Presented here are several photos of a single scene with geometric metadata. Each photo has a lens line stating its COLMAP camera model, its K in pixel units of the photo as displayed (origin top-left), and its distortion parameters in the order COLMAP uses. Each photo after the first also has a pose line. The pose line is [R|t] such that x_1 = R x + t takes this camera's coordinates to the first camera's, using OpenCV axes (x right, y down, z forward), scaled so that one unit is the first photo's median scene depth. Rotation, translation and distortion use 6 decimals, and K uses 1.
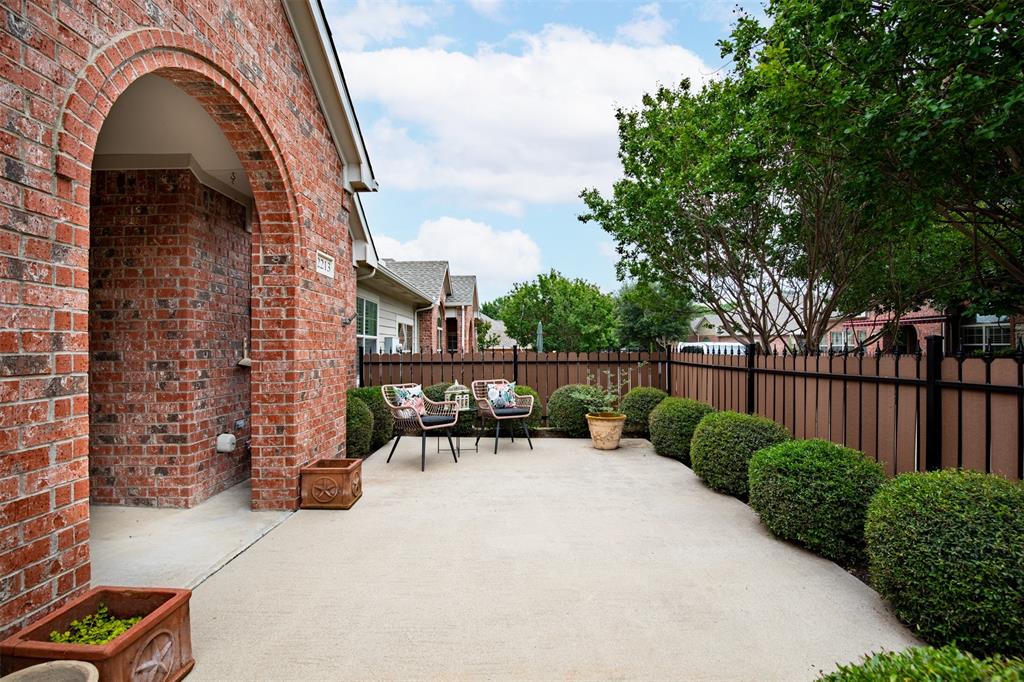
lens RADIAL K [[469.4, 0, 510.3], [0, 469.4, 345.3], [0, 0, 1]] dist [-0.030068, 0.001581]
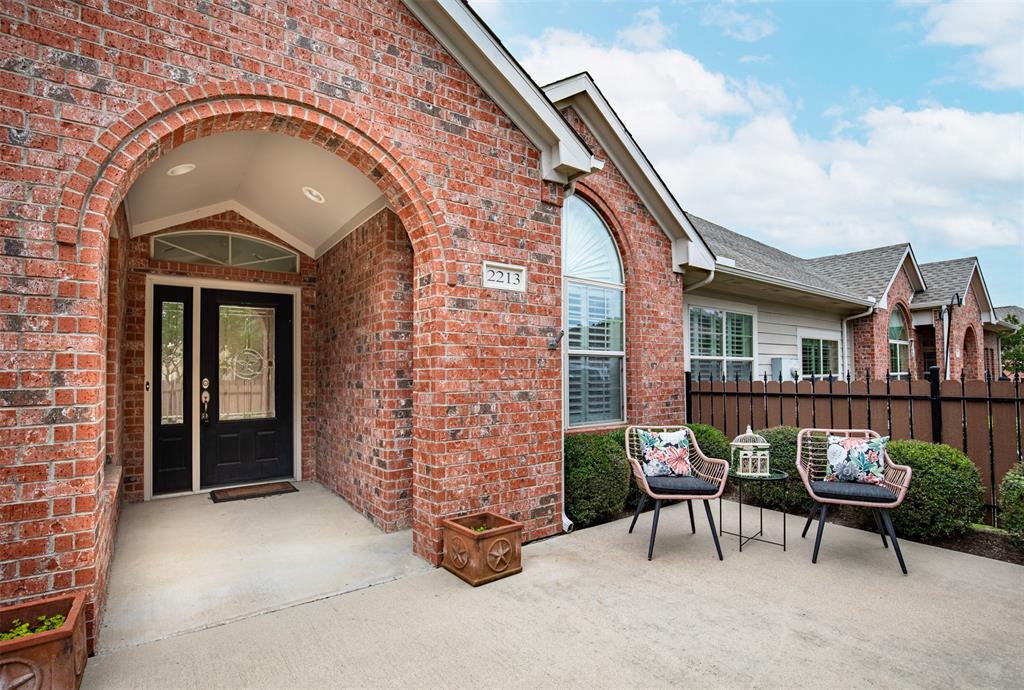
lens RADIAL K [[485.1, 0, 511.6], [0, 485.1, 357.6], [0, 0, 1]] dist [-0.031802, 0.001630]
pose [[0.591079, -0.029751, -0.806065, 0.715329], [0.013283, 0.999543, -0.027152, -0.013586], [0.806504, 0.005342, 0.591204, 1.190594]]
